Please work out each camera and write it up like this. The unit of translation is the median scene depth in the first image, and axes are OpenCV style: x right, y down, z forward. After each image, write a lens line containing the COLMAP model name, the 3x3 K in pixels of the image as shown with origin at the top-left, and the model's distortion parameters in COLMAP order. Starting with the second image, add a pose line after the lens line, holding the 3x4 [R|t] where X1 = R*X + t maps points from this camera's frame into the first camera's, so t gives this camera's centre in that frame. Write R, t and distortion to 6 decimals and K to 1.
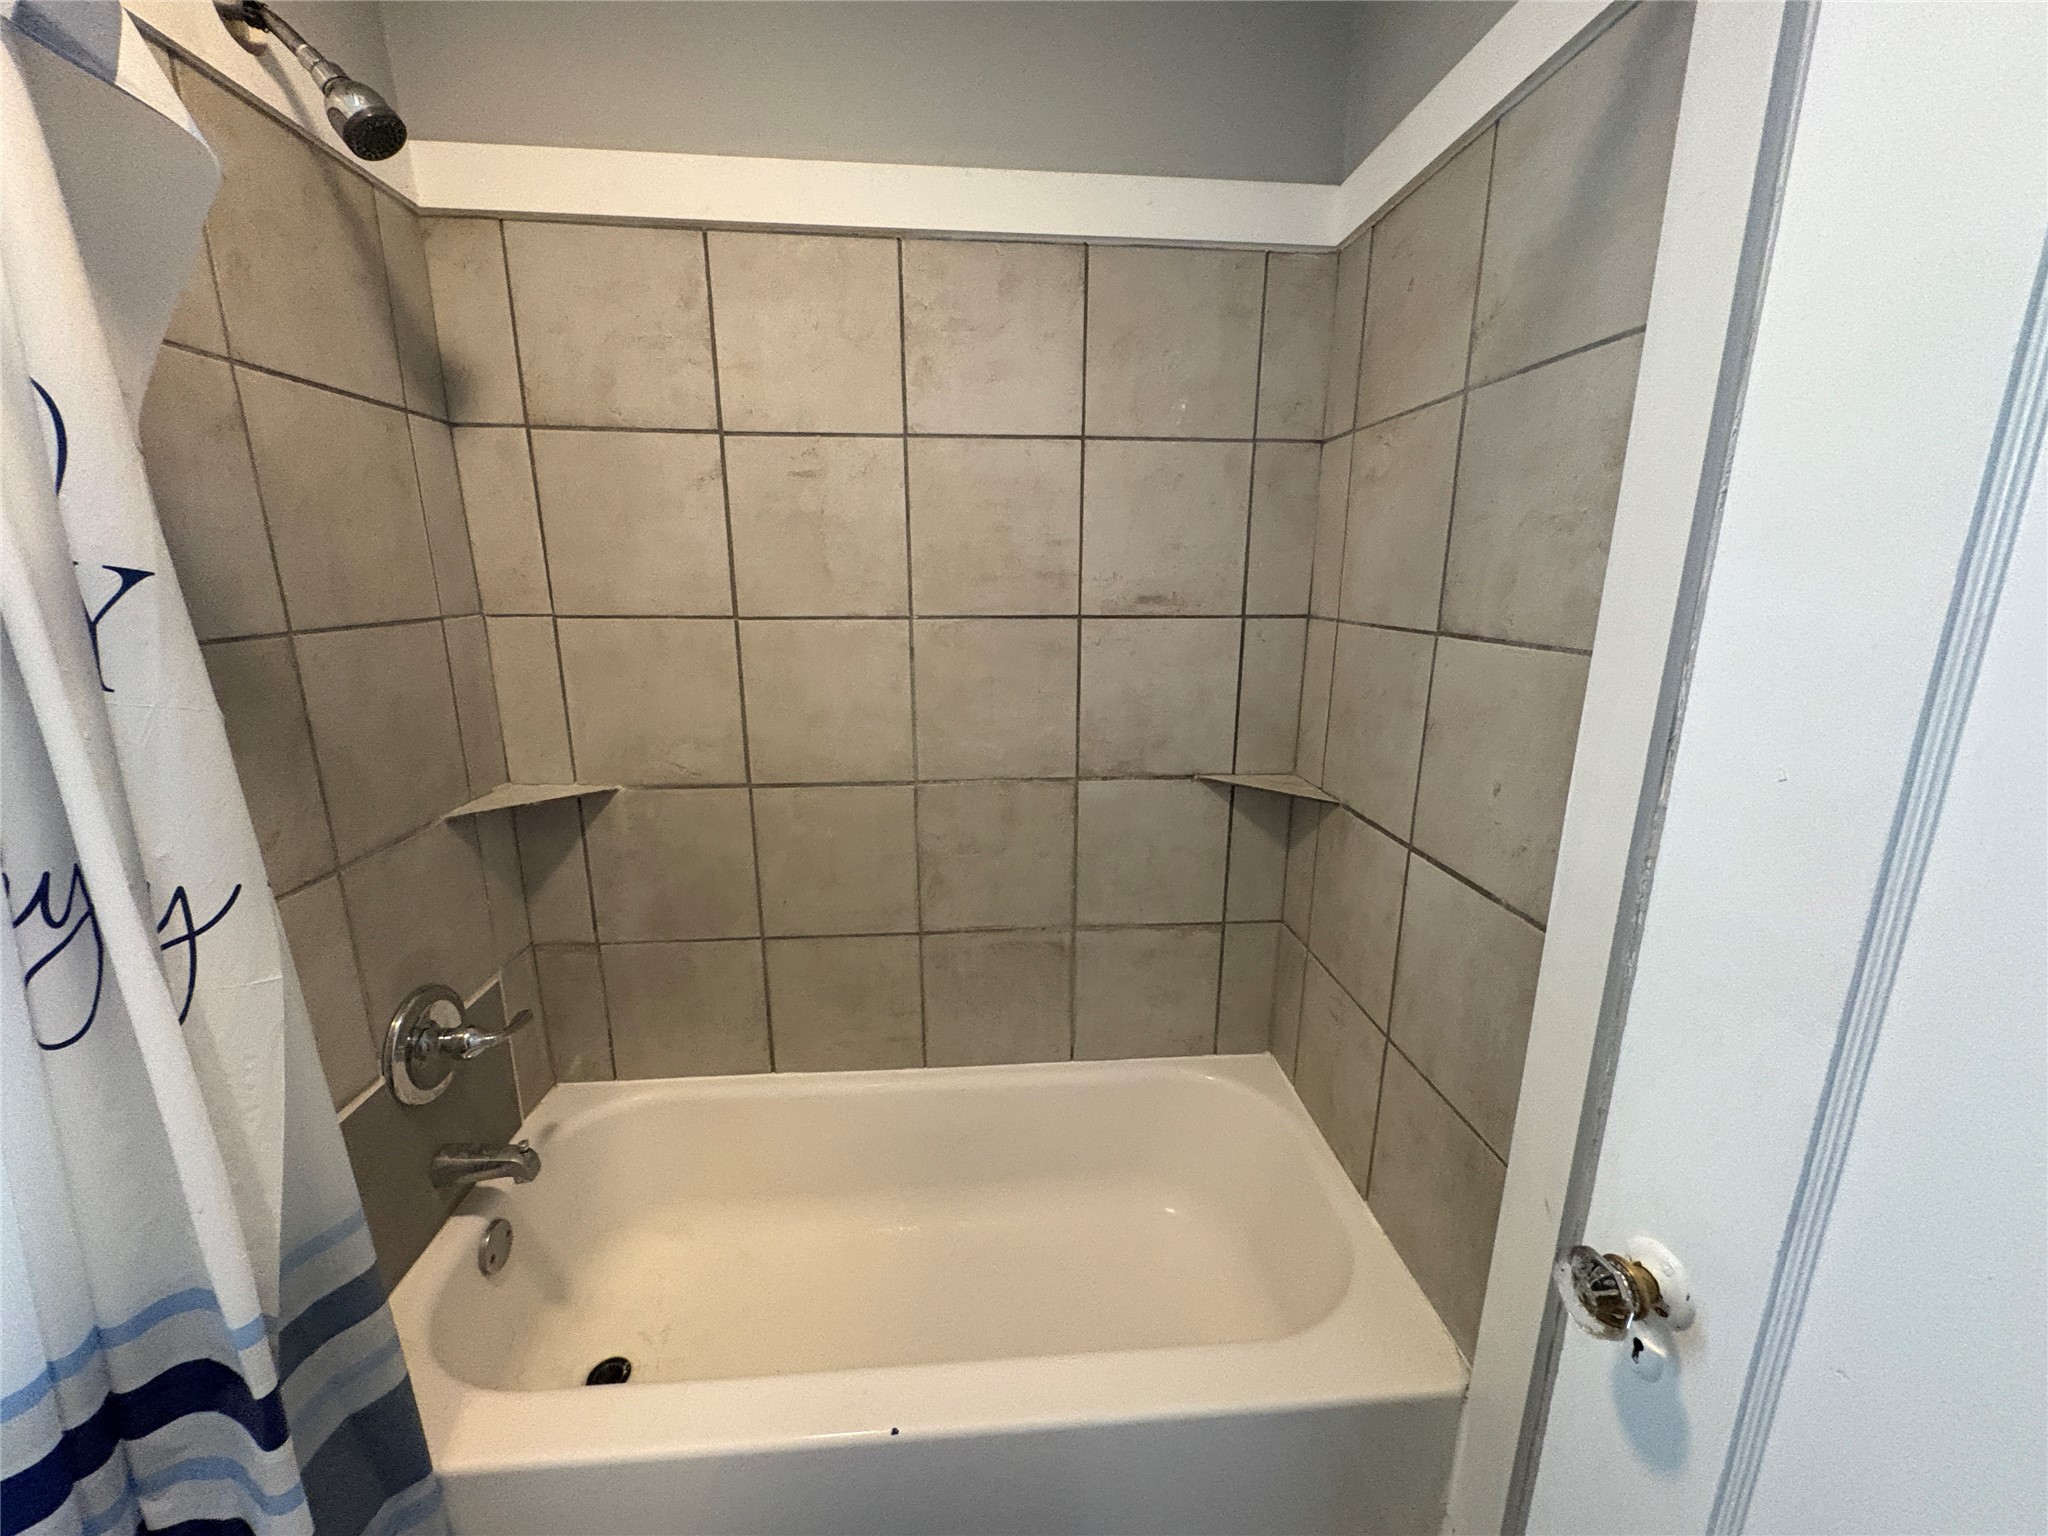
lens RADIAL K [[814.1, 0, 1024.0], [0, 814.1, 768.0], [0, 0, 1]] dist [-0.000080, 0.000133]
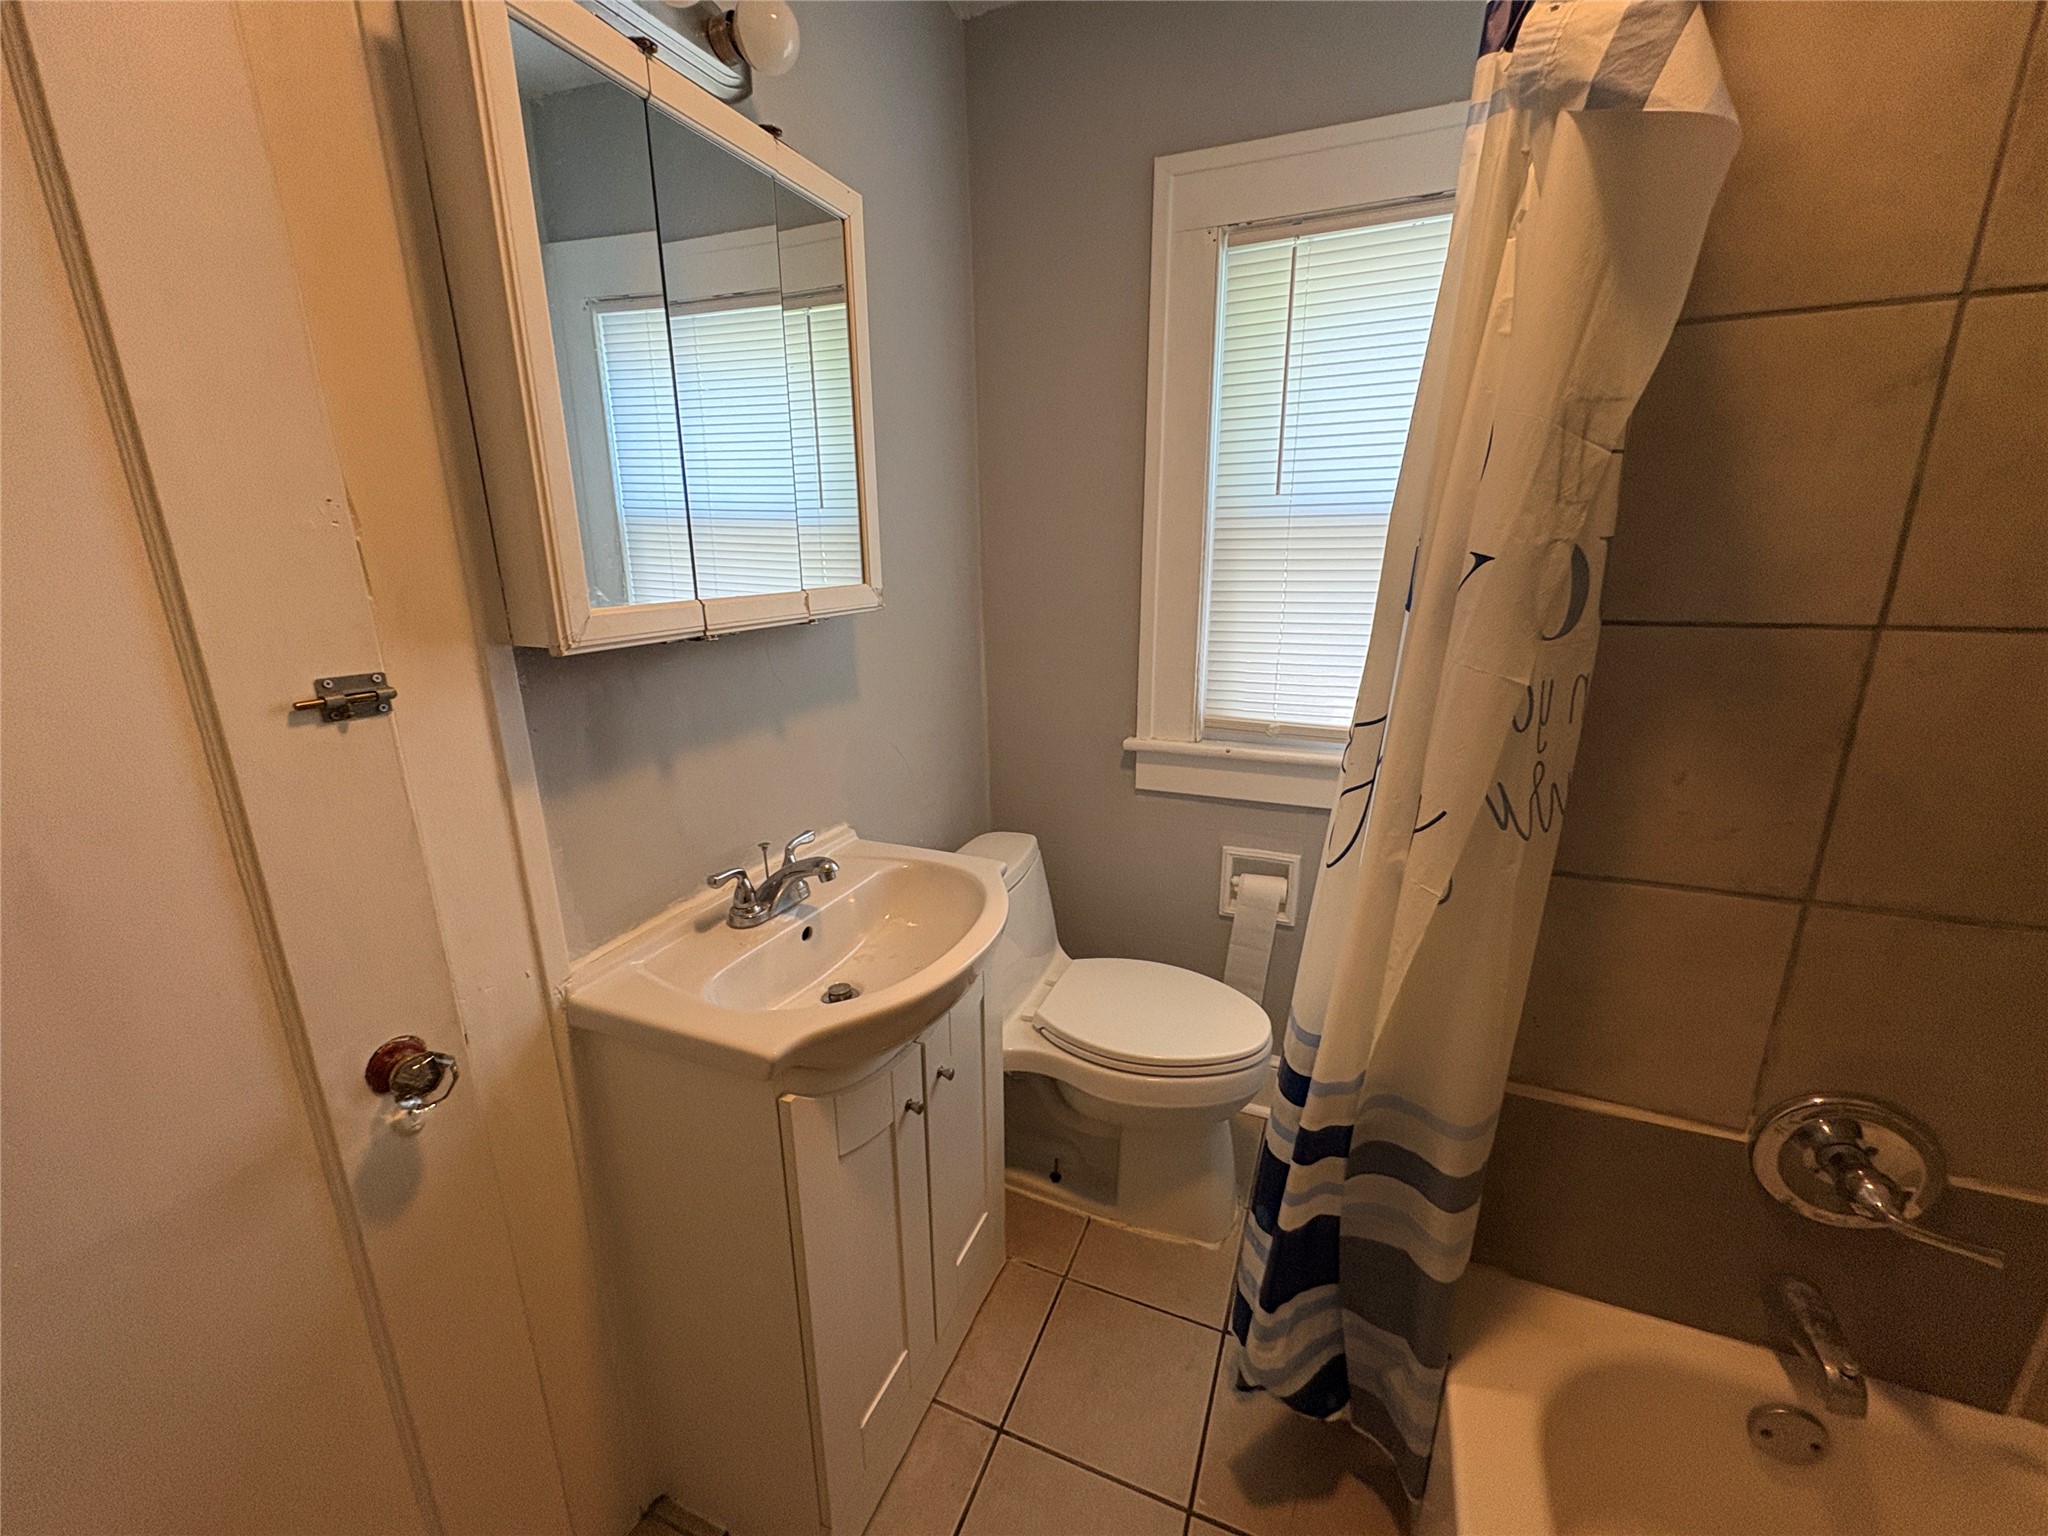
lens RADIAL K [[814.1, 0, 1024.0], [0, 814.1, 768.0], [0, 0, 1]] dist [-0.000080, 0.000133]
pose [[-0.467208, 0.234765, -0.852409, 0.275120], [-0.204715, 0.909181, 0.362605, -0.164755], [0.860121, 0.343913, -0.376717, 0.638244]]
